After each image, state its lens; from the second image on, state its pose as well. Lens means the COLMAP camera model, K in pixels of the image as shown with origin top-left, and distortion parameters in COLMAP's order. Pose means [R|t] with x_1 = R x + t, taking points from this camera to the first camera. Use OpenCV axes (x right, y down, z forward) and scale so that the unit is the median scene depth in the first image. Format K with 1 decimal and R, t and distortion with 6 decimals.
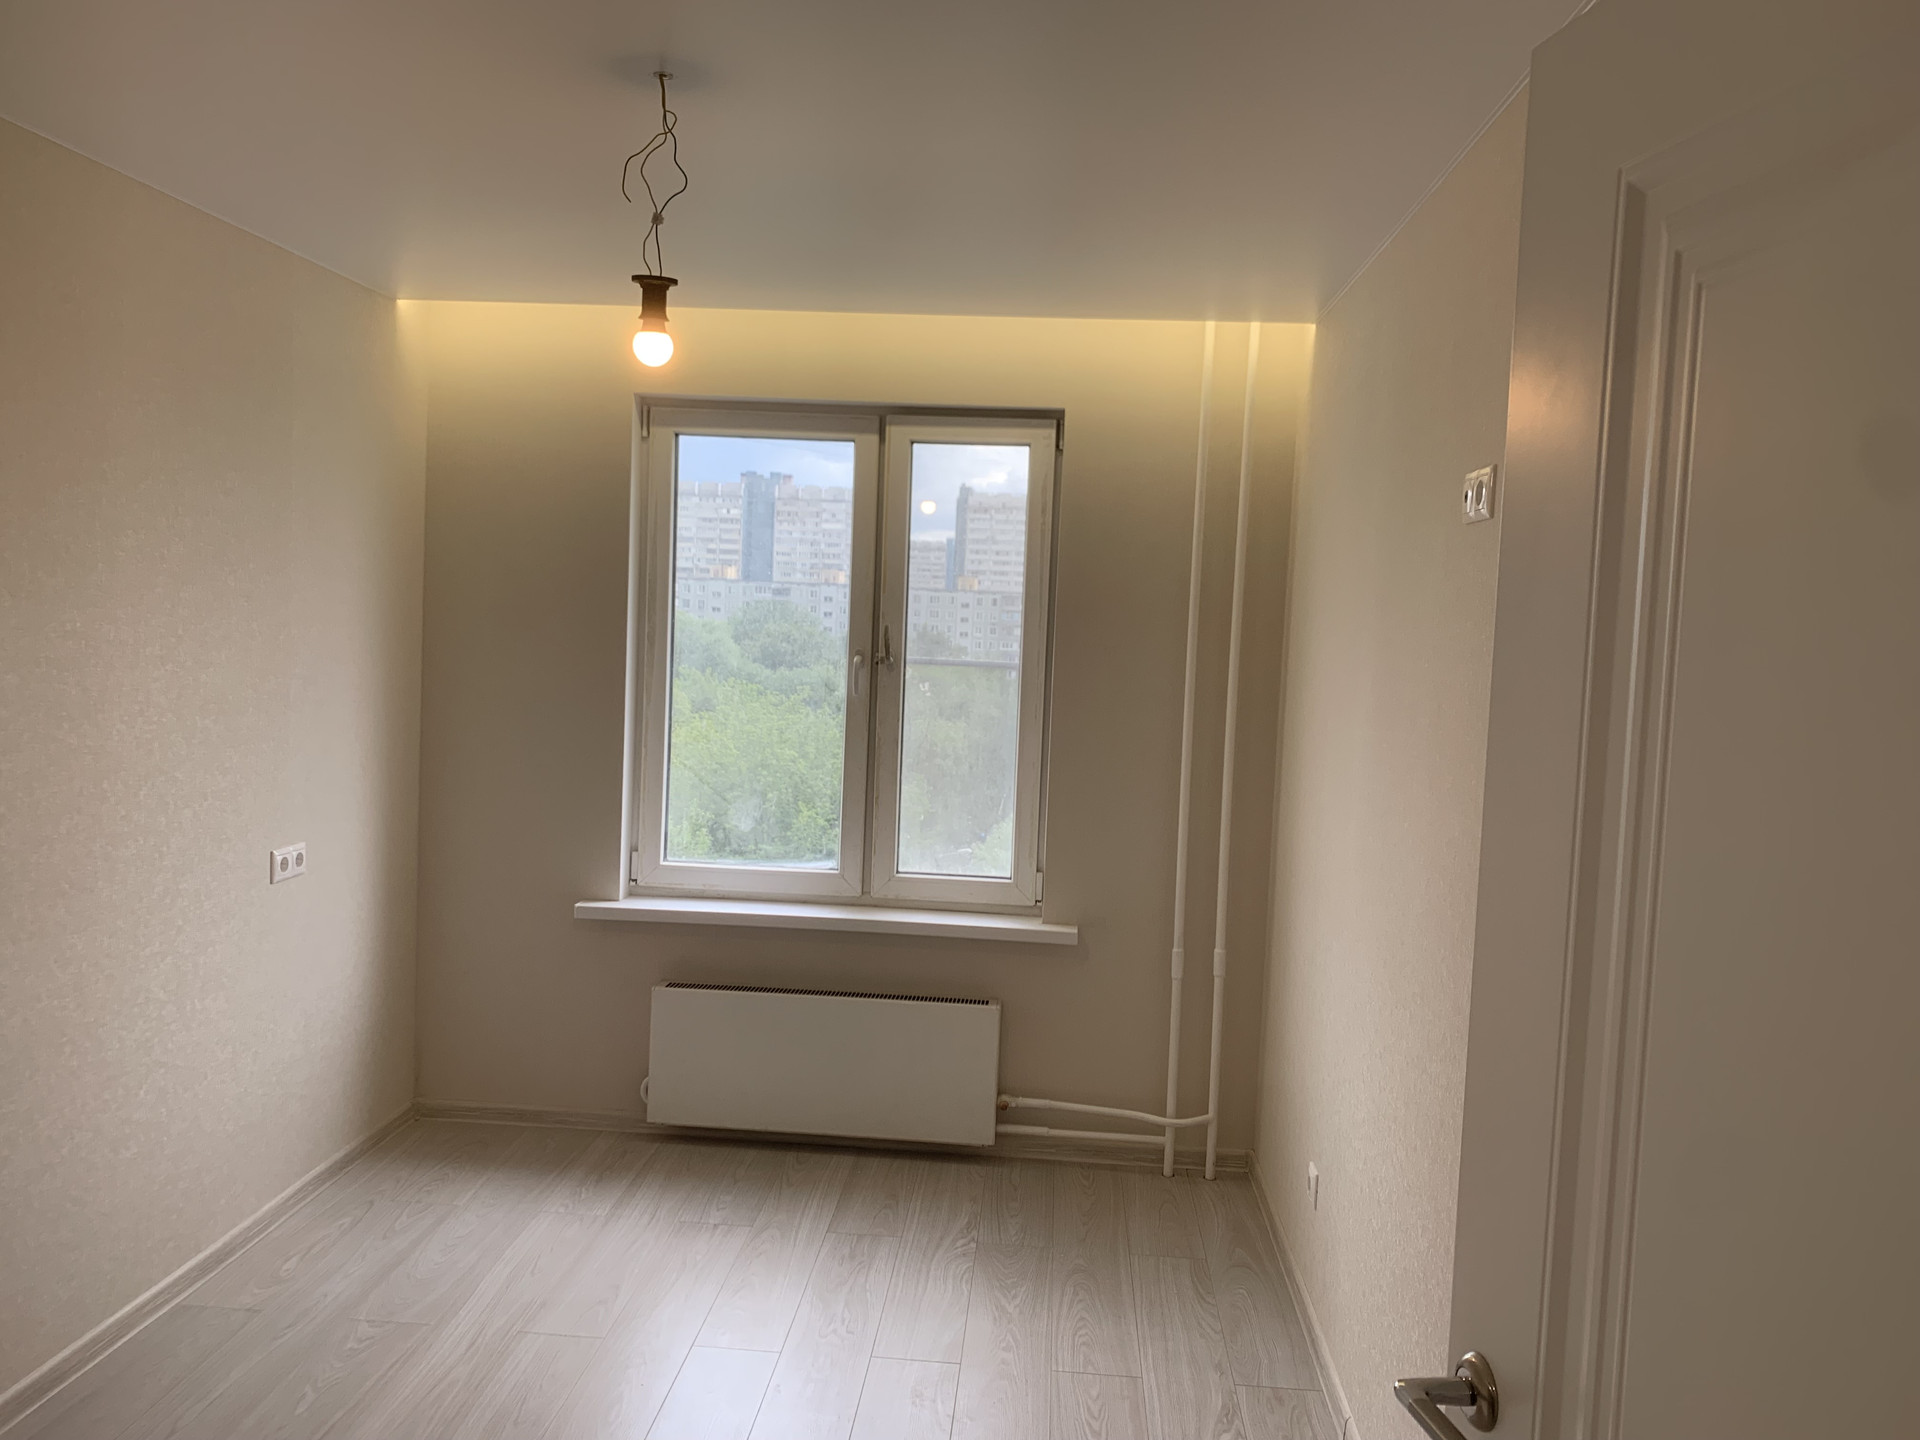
lens RADIAL K [[1475.2, 0, 943.6], [0, 1475.2, 711.8], [0, 0, 1]] dist [0.031984, -0.052928]
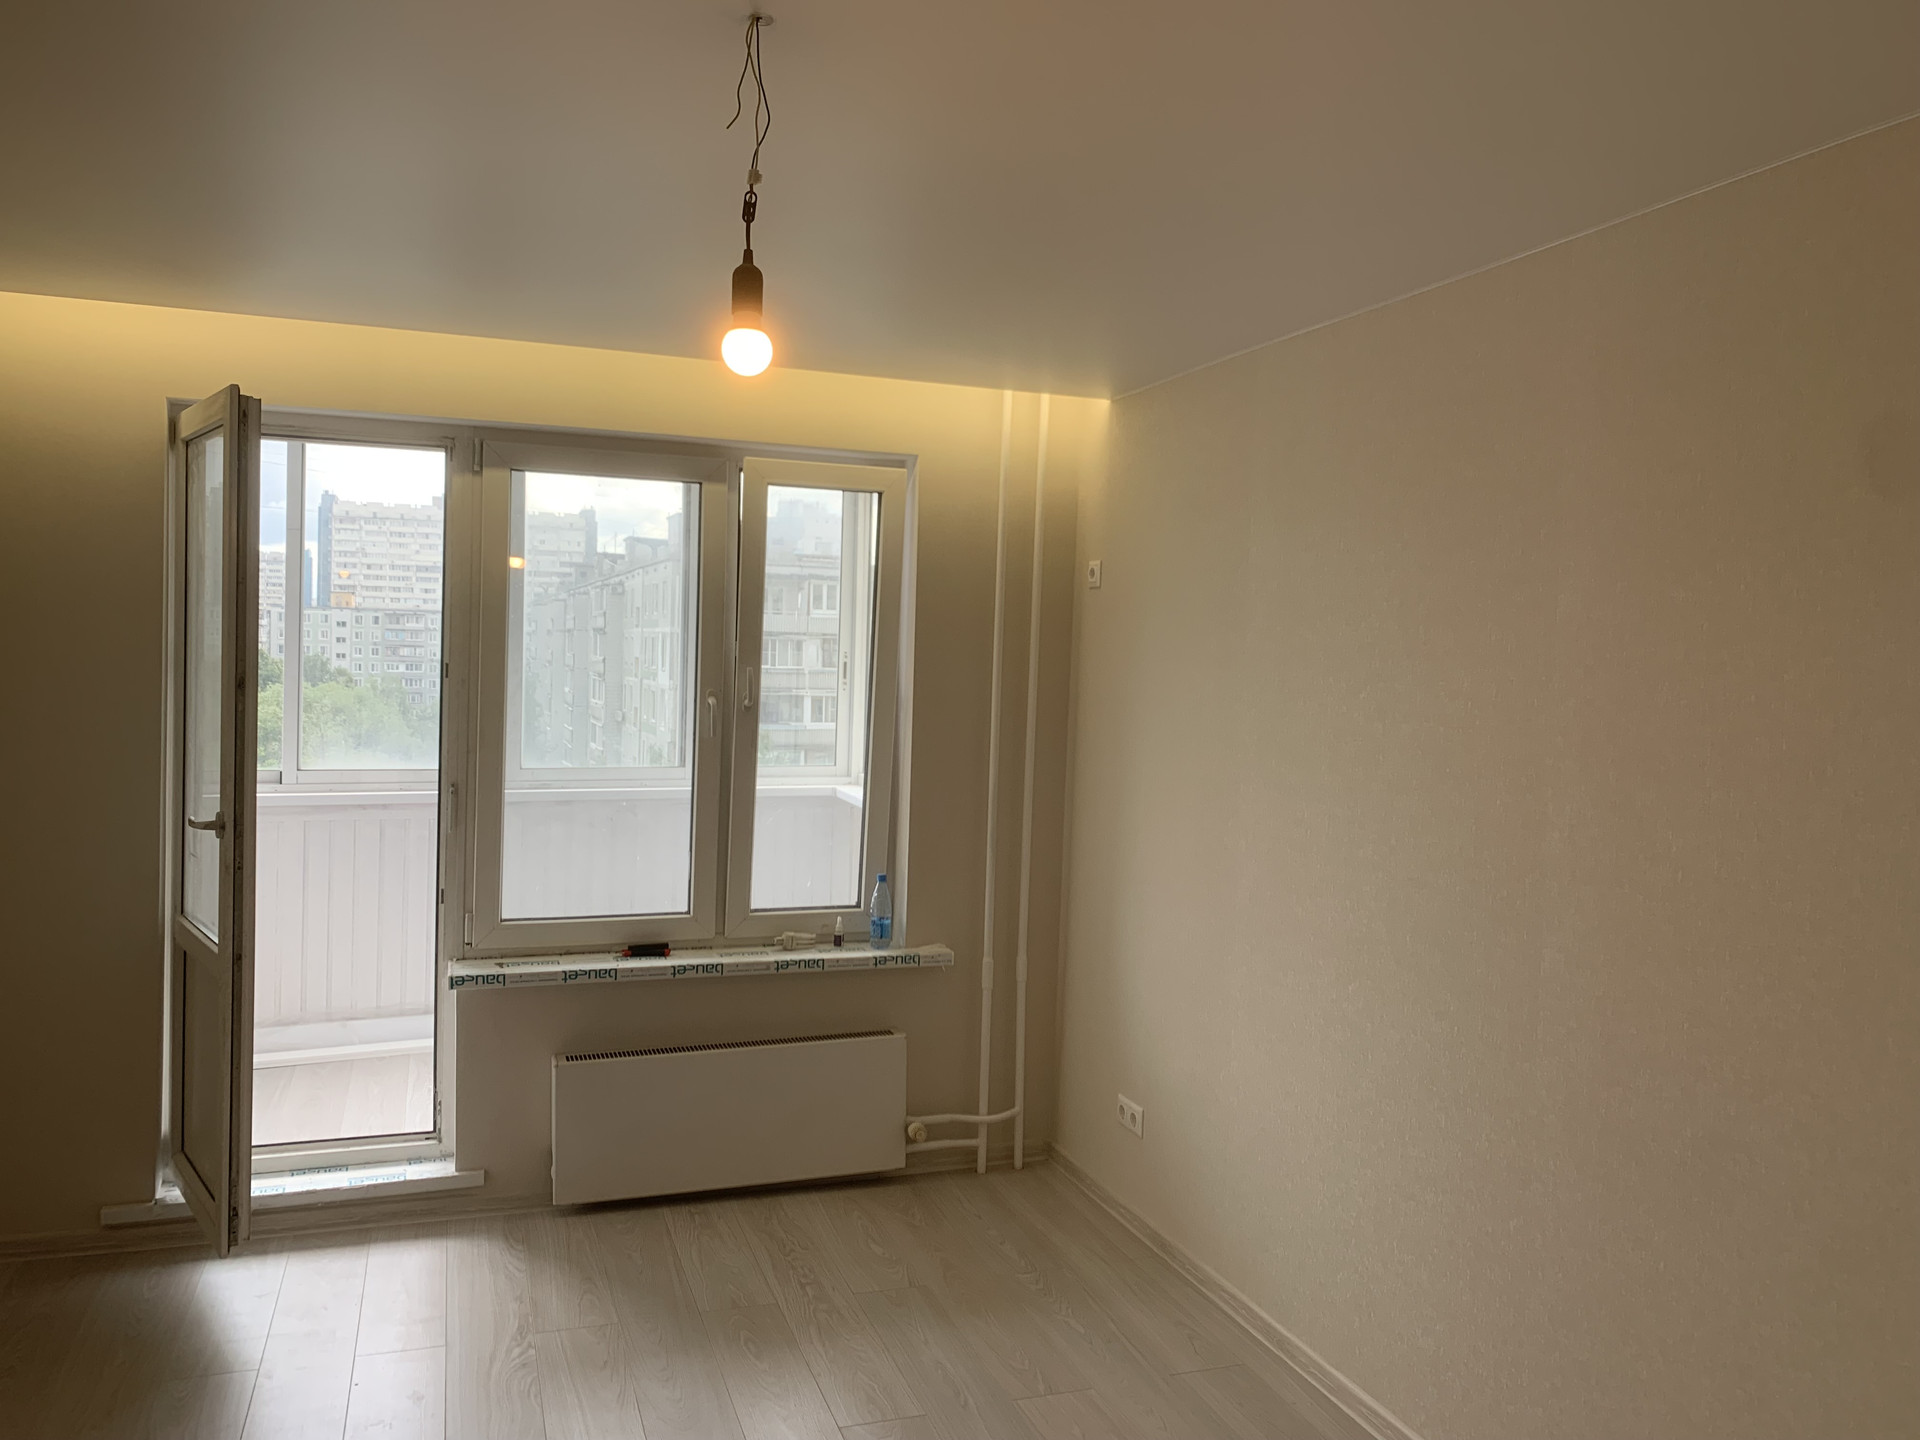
lens RADIAL K [[1475.2, 0, 959.2], [0, 1475.2, 713.1], [0, 0, 1]] dist [0.031984, -0.052928]
pose [[0.910182, -0.027716, 0.413280, -0.305477], [0.031843, 0.999488, -0.003101, -0.020381], [-0.412982, 0.015983, 0.910599, 0.015699]]
